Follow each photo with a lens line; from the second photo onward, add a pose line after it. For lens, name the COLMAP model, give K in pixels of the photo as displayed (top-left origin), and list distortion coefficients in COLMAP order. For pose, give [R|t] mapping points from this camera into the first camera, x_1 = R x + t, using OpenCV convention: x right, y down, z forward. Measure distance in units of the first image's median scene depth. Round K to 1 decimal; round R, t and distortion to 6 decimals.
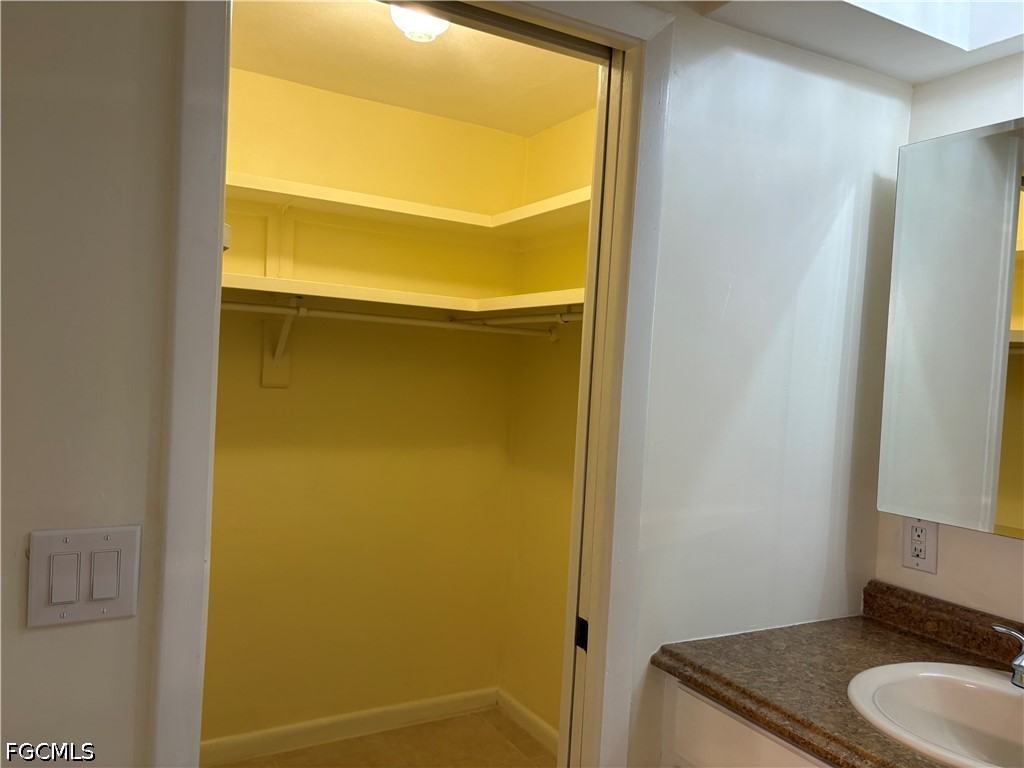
lens RADIAL K [[773.5, 0, 482.5], [0, 773.5, 415.9], [0, 0, 1]] dist [0.032946, -0.036896]
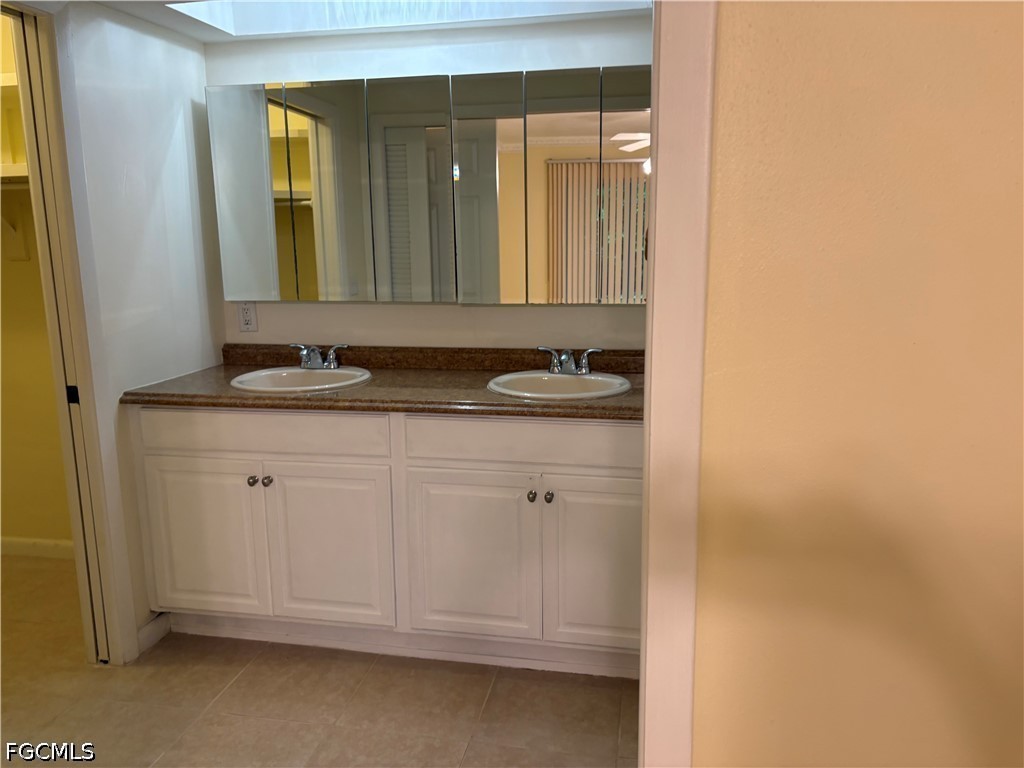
lens RADIAL K [[773.5, 0, 512.1], [0, 773.5, 384.7], [0, 0, 1]] dist [0.032946, -0.036896]
pose [[0.630626, -0.196697, 0.750747, -0.450898], [0.068971, 0.977726, 0.198230, 0.001271], [-0.773016, -0.073229, 0.630146, -0.646168]]
